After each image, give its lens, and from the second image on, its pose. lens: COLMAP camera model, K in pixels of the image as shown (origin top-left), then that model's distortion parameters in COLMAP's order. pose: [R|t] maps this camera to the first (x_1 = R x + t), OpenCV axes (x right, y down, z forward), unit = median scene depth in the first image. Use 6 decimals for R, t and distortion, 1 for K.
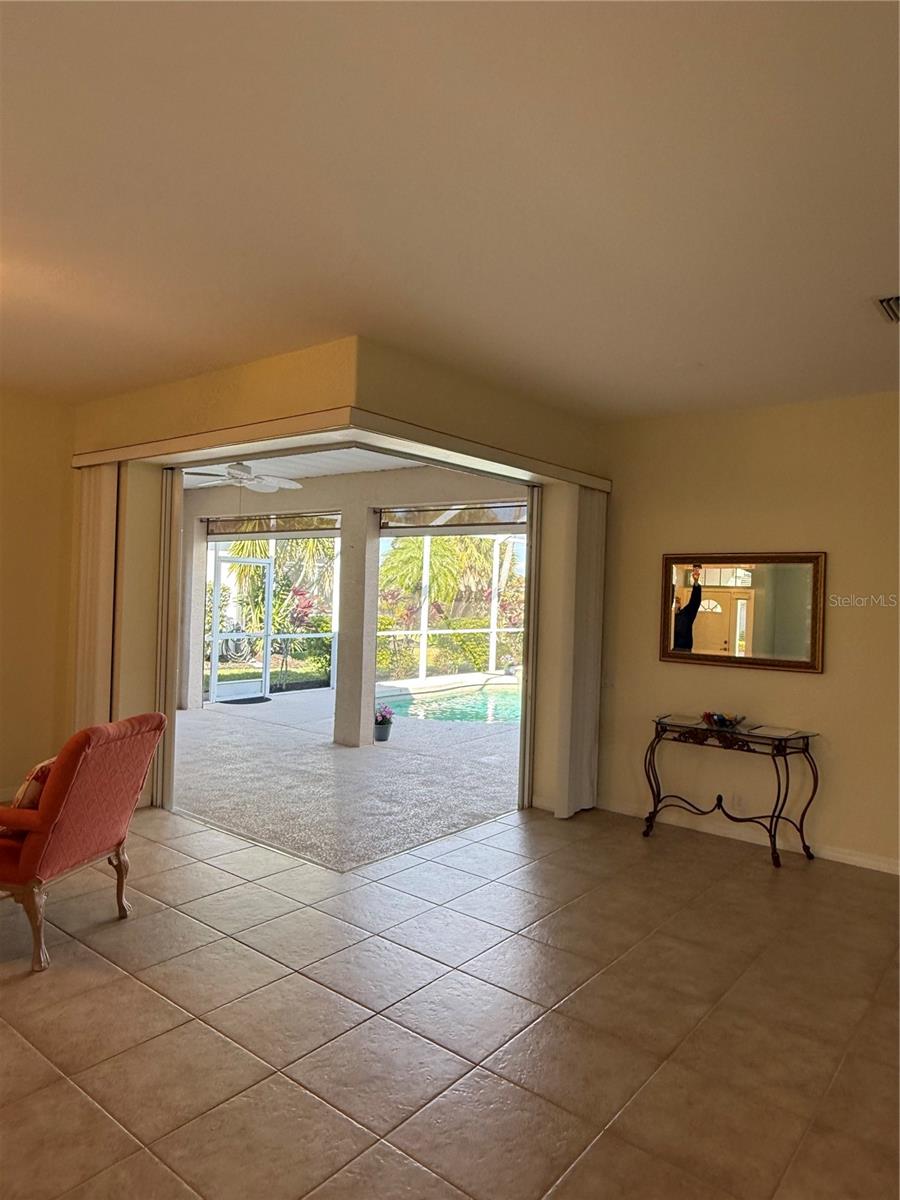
lens RADIAL K [[775.9, 0, 445.7], [0, 775.9, 600.1], [0, 0, 1]] dist [0.014269, 0.000616]
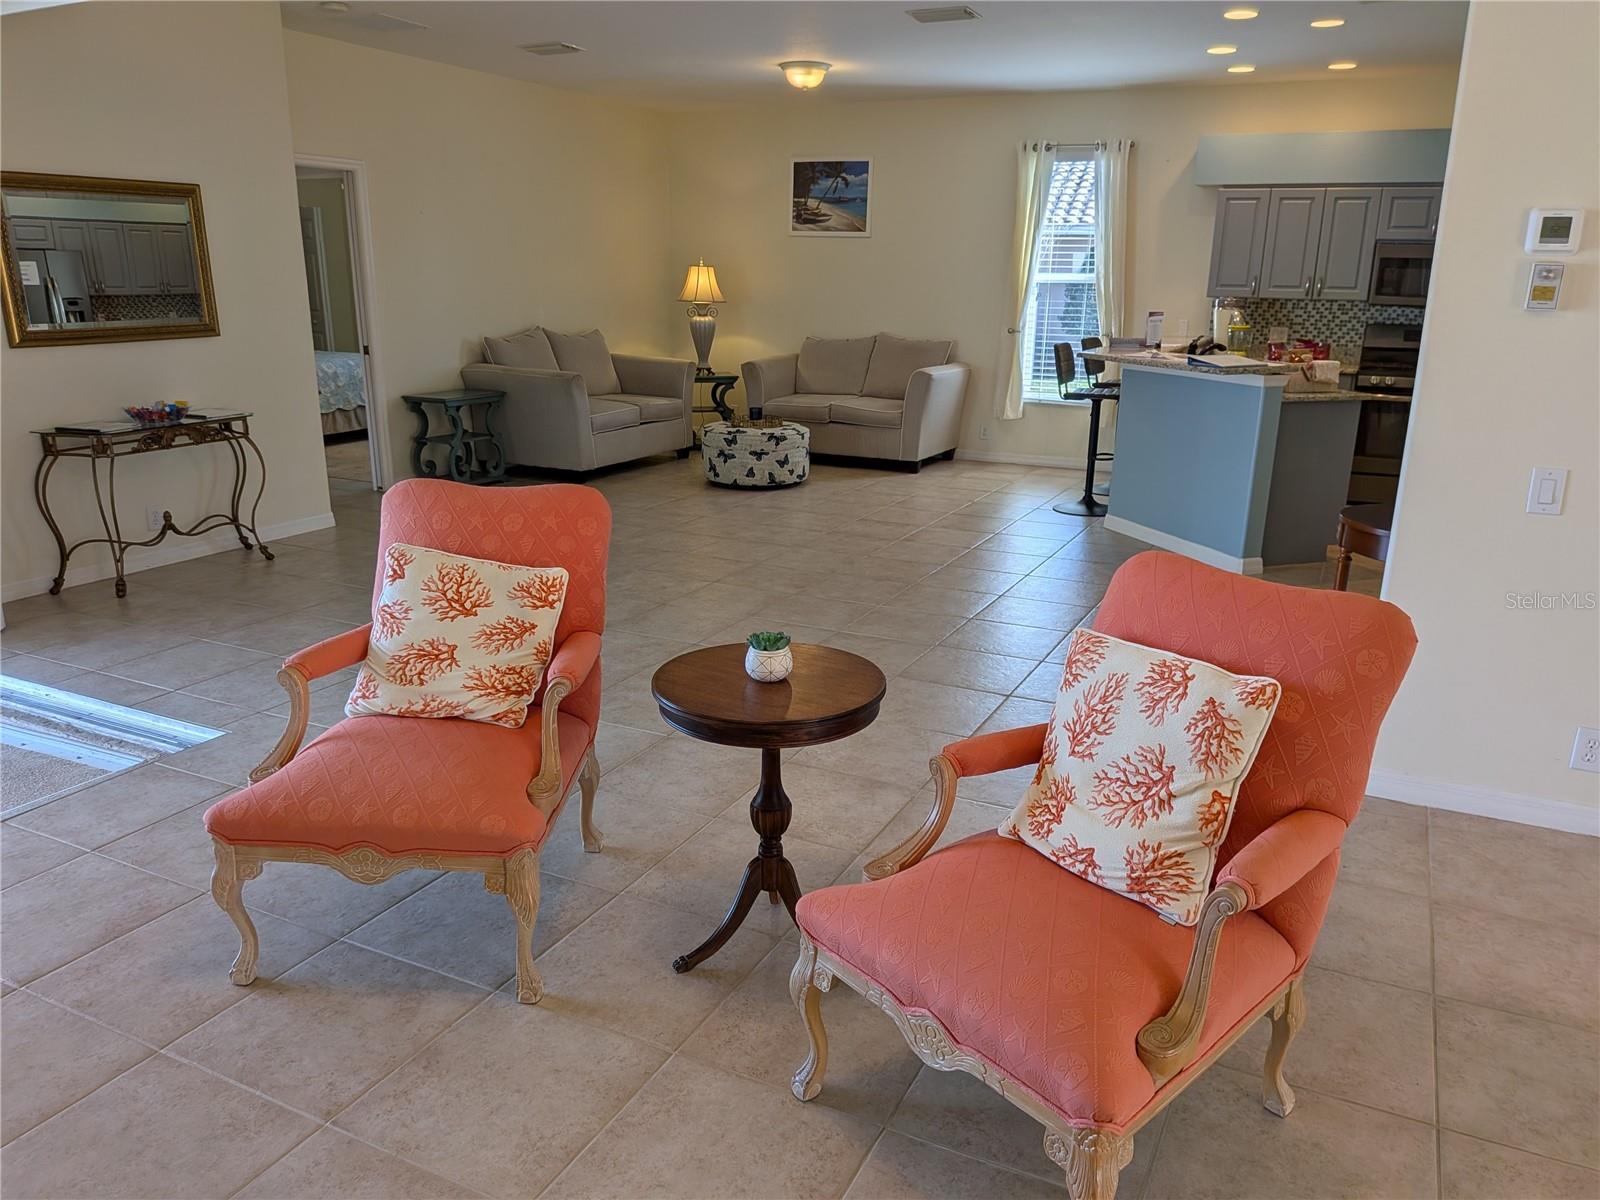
lens RADIAL K [[1143.3, 0, 795.0], [0, 1143.3, 625.4], [0, 0, 1]] dist [0.074147, -0.121568]
pose [[-0.215546, -0.318562, 0.923070, -0.852911], [-0.012675, 0.946123, 0.323558, -0.022143], [-0.976411, 0.058042, -0.207971, 0.613906]]
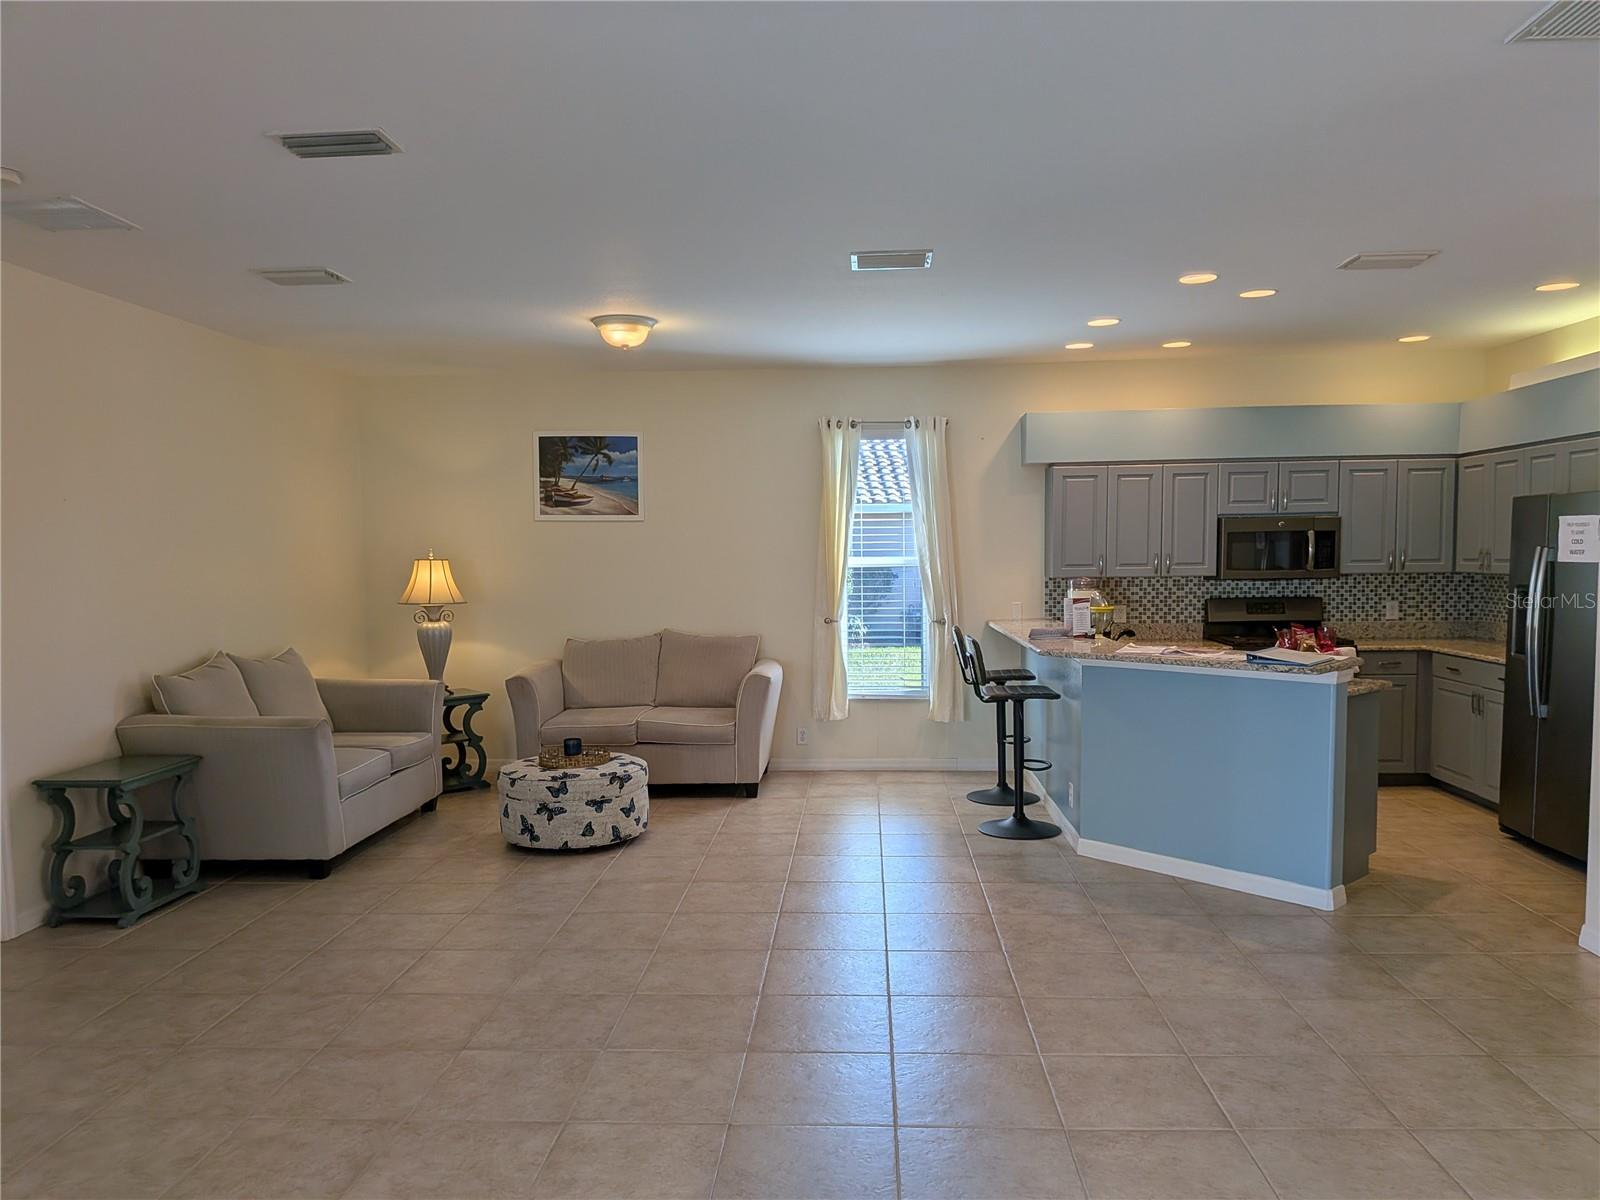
lens RADIAL K [[1143.3, 0, 804.4], [0, 1143.3, 635.2], [0, 0, 1]] dist [0.074147, -0.121568]
pose [[-0.590615, -0.083698, 0.802601, -0.351267], [0.002502, 0.994412, 0.105541, -0.024706], [-0.806949, 0.064342, -0.587106, 0.821020]]
